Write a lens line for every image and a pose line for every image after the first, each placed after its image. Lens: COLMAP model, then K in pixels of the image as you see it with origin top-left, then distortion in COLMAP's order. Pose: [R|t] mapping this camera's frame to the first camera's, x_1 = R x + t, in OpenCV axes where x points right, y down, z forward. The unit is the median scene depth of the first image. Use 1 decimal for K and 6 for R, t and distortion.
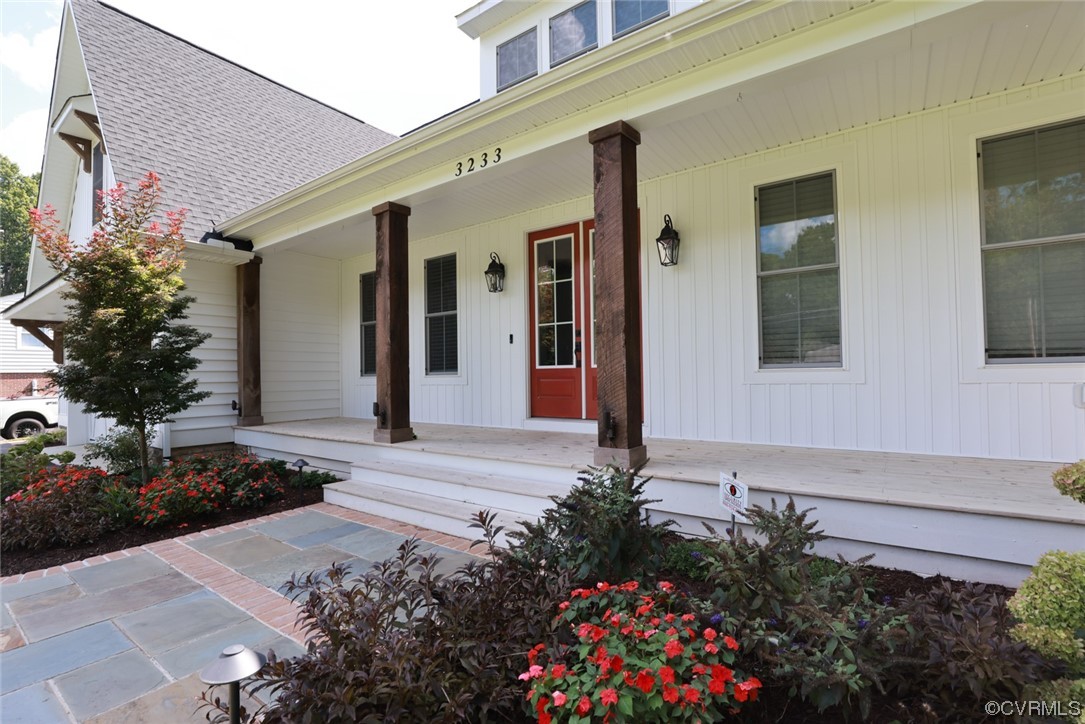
lens RADIAL K [[501.1, 0, 542.6], [0, 501.1, 370.7], [0, 0, 1]] dist [-0.018073, -0.000033]
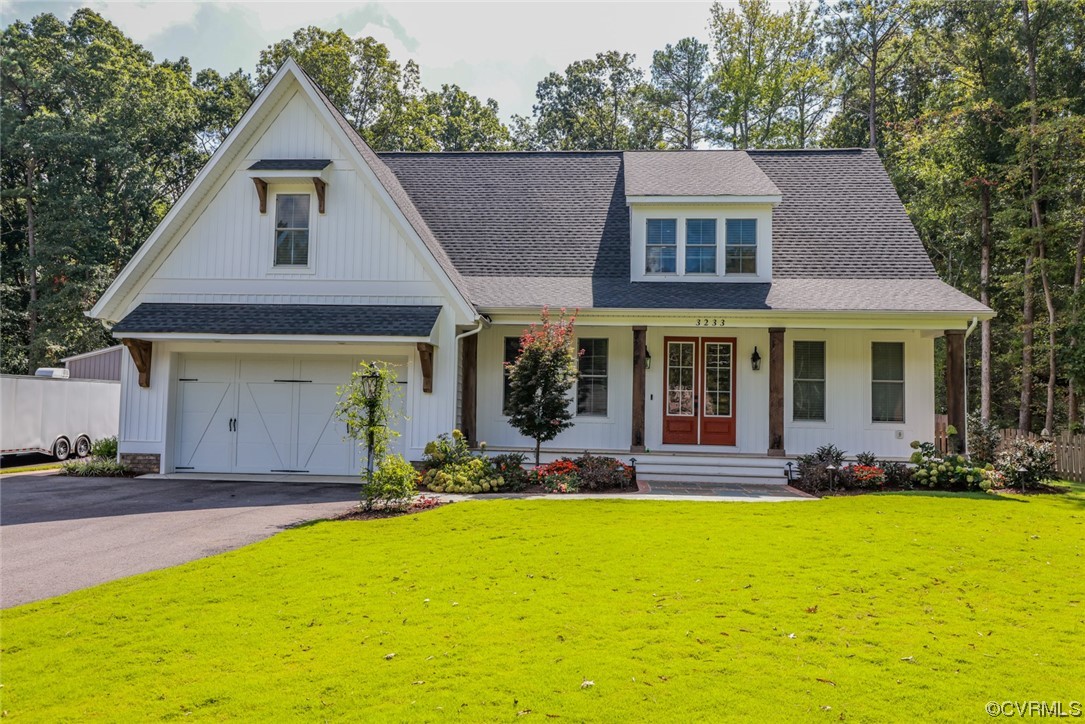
lens RADIAL K [[827.1, 0, 537.9], [0, 827.1, 364.6], [0, 0, 1]] dist [0.008340, 0.003911]
pose [[0.848943, 0.070112, 0.523813, -2.604157], [-0.041863, 0.996968, -0.065596, 0.037070], [-0.526823, 0.033759, 0.849304, -1.638336]]
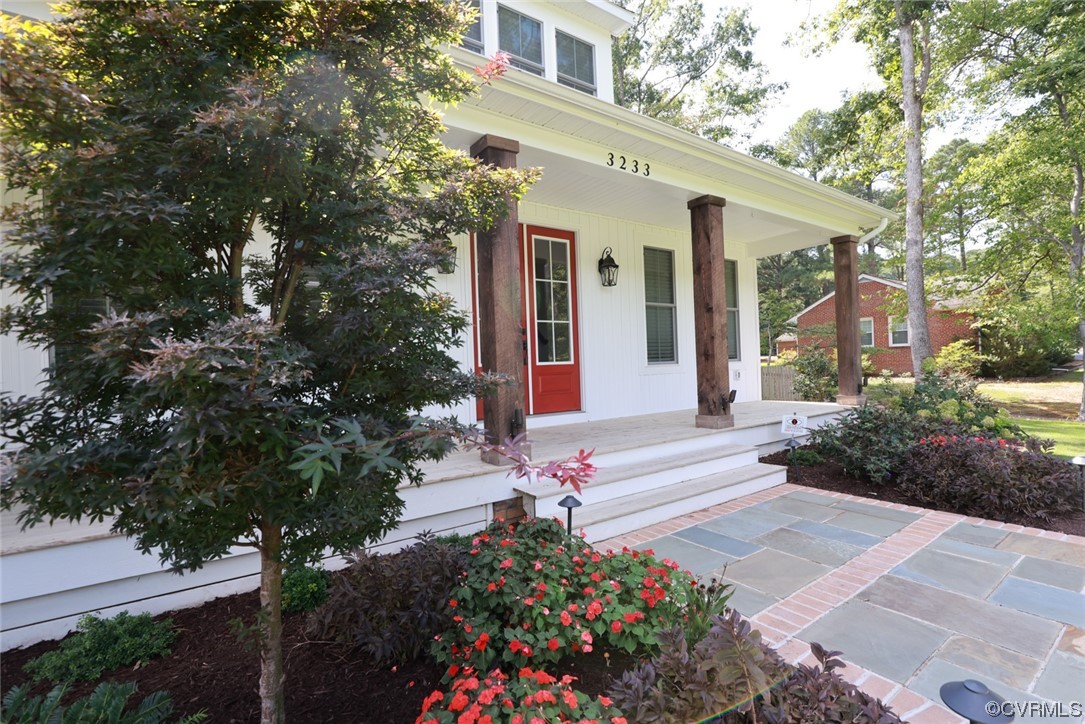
lens RADIAL K [[495.2, 0, 544.4], [0, 495.2, 365.1], [0, 0, 1]] dist [-0.039168, 0.008000]
pose [[0.317992, 0.013590, 0.947996, -1.127487], [0.022452, 0.999509, -0.021859, 0.021897], [-0.947828, 0.028235, 0.317530, 0.828809]]
